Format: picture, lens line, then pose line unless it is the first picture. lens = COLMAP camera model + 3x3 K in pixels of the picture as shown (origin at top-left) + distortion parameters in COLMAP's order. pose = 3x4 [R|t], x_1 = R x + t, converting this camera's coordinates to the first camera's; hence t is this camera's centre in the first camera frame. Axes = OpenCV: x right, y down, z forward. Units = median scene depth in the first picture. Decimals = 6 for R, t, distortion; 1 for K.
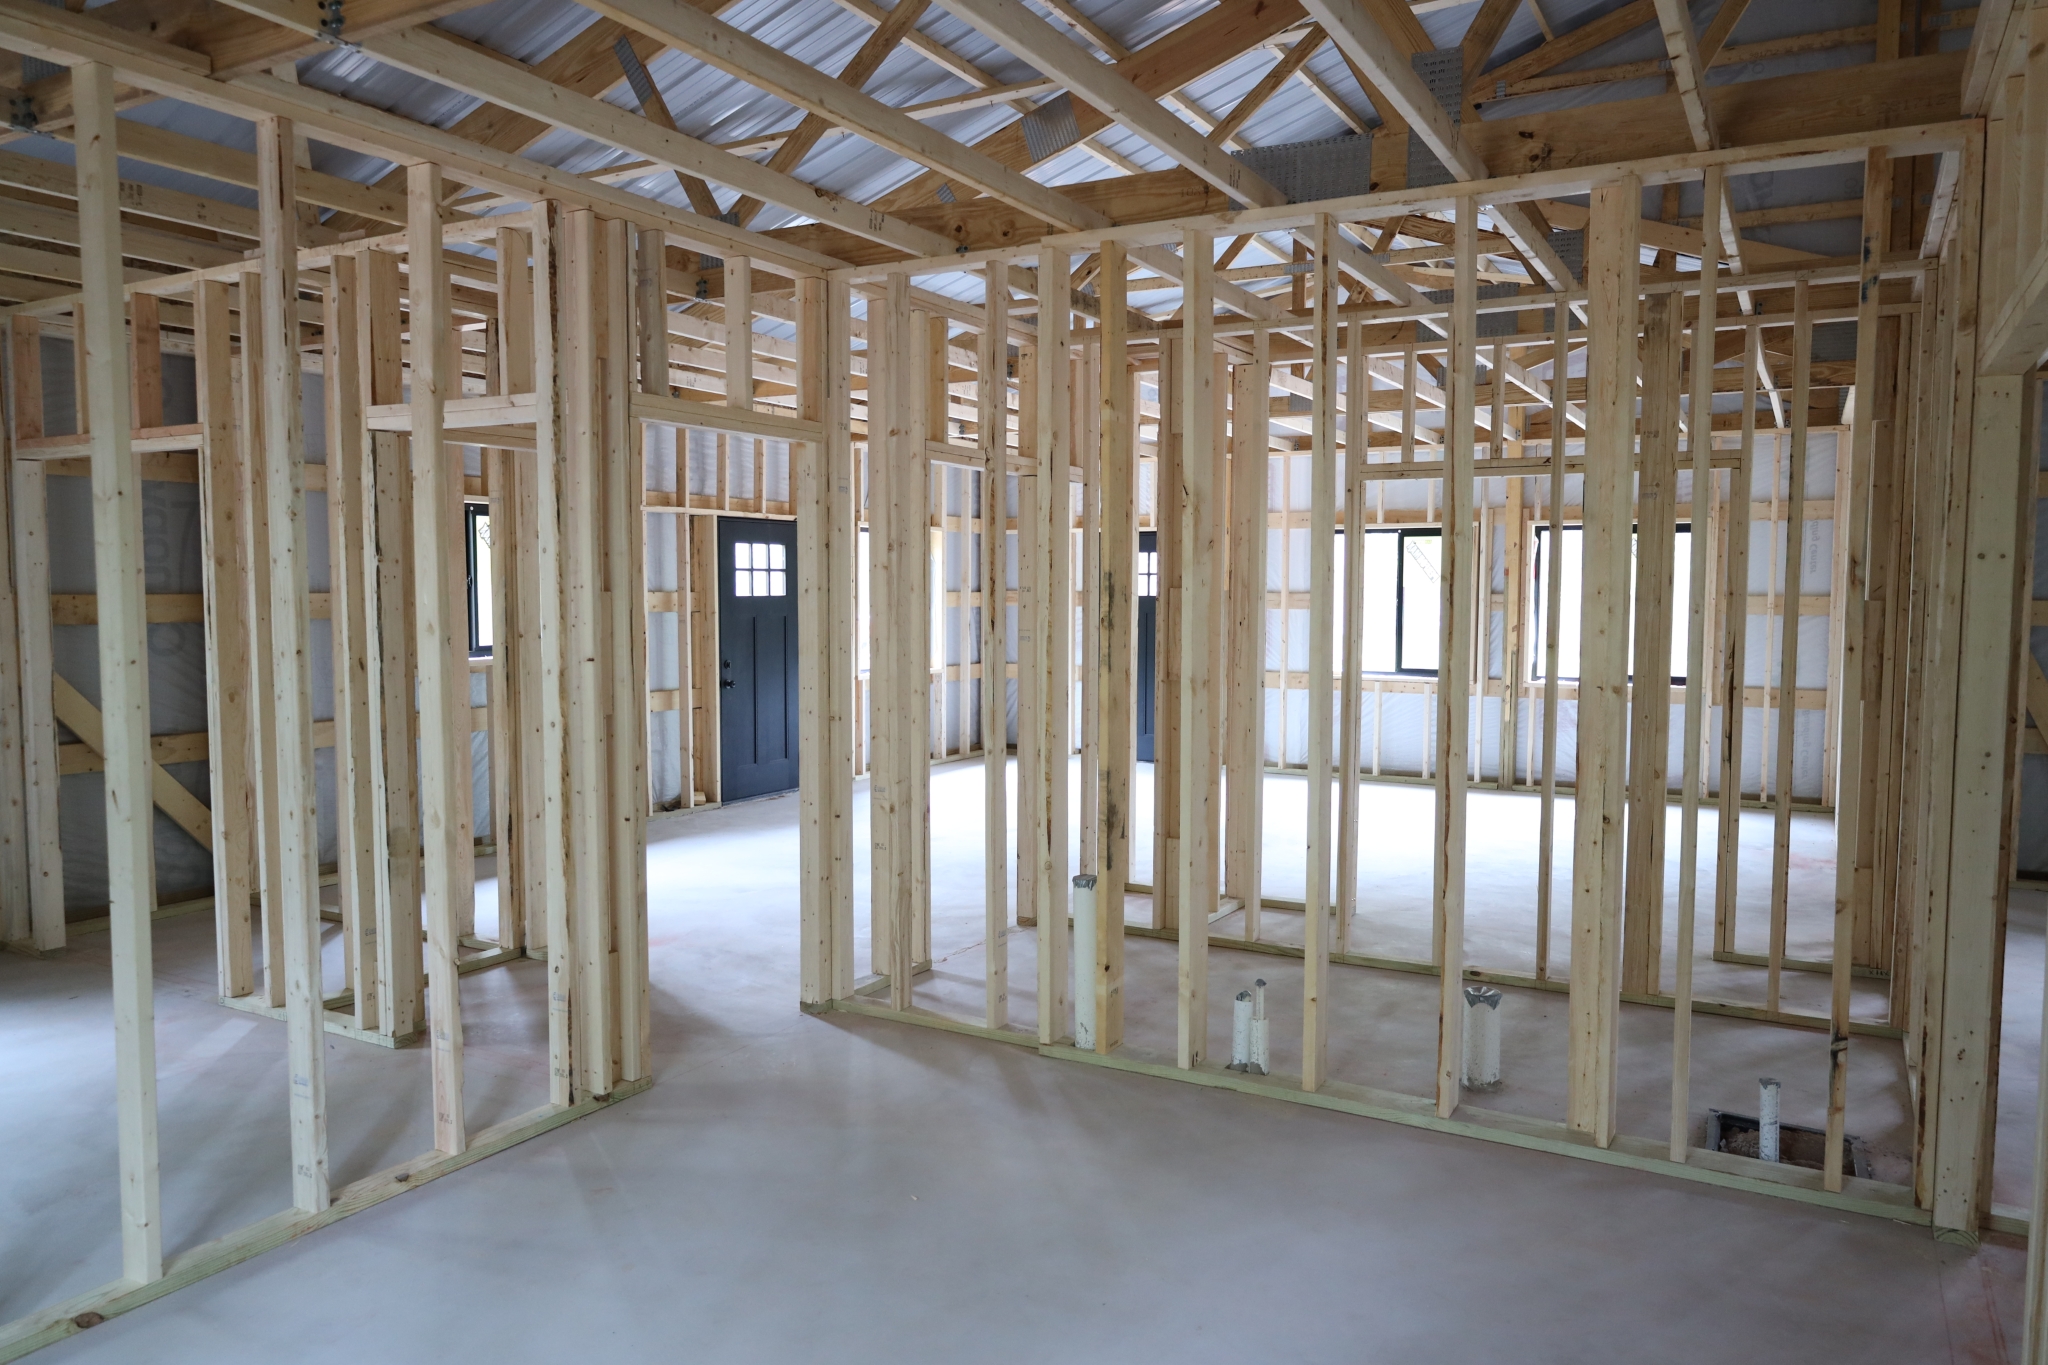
lens RADIAL K [[1411.2, 0, 1025.4], [0, 1411.2, 683.4], [0, 0, 1]] dist [-0.001647, 0.002777]
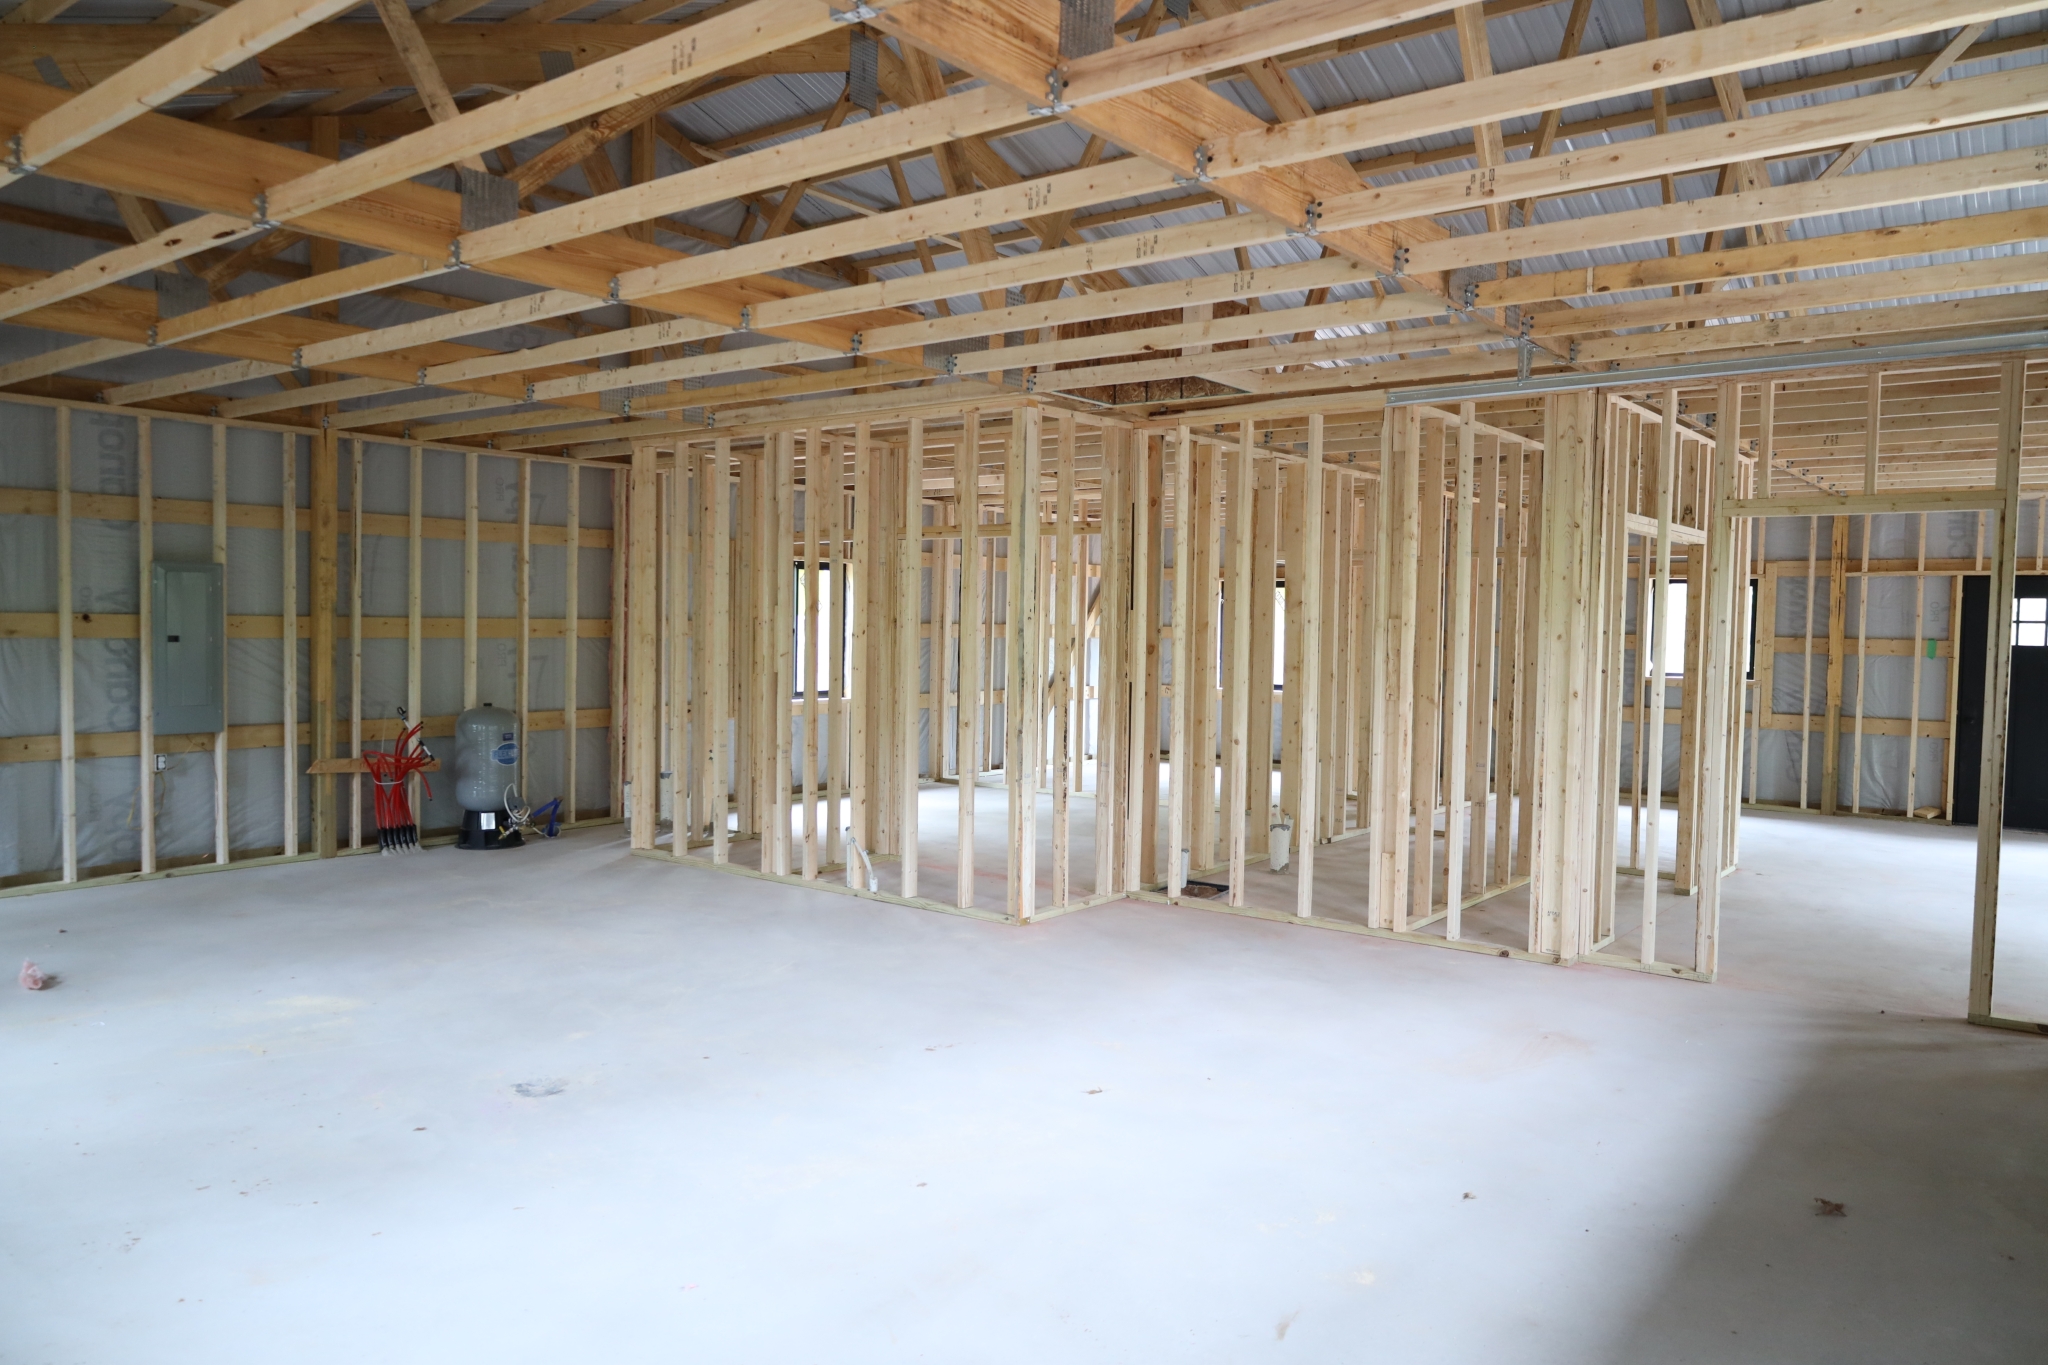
lens RADIAL K [[1411.2, 0, 1034.6], [0, 1411.2, 679.7], [0, 0, 1]] dist [-0.001647, 0.002777]
pose [[-0.131339, 0.035113, -0.990716, 1.031705], [-0.085452, 0.995252, 0.046602, -0.021265], [0.987648, 0.090779, -0.127715, 0.390376]]
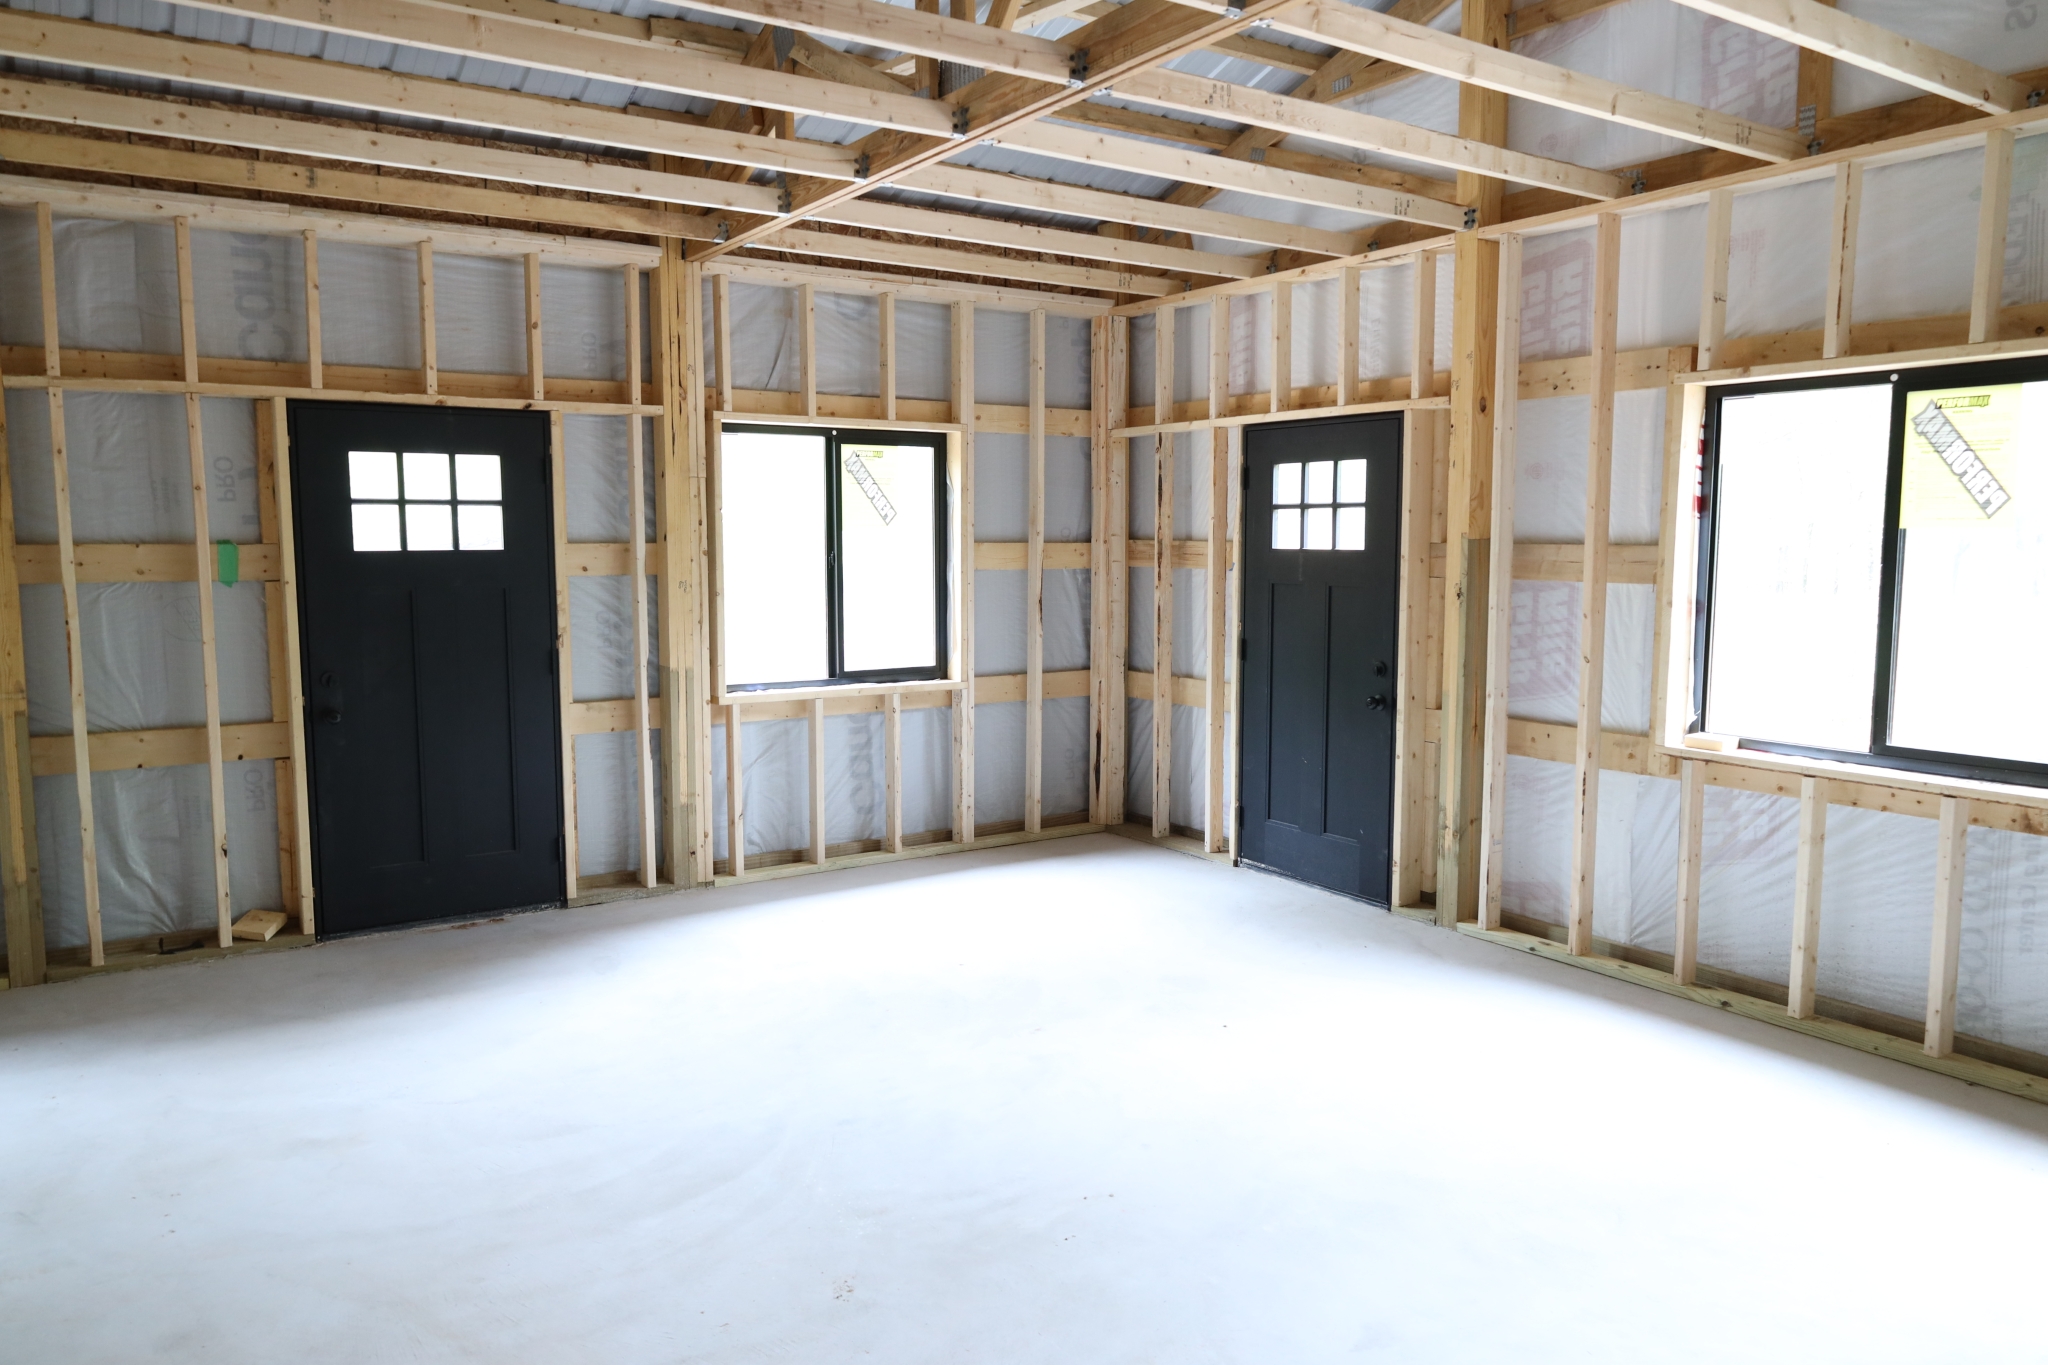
lens RADIAL K [[1411.2, 0, 1021.4], [0, 1411.2, 683.9], [0, 0, 1]] dist [-0.001647, 0.002777]
pose [[0.891014, 0.044545, -0.451786, 0.264499], [-0.027955, 0.998670, 0.043332, -0.042298], [0.453115, -0.025980, 0.891073, 0.643182]]
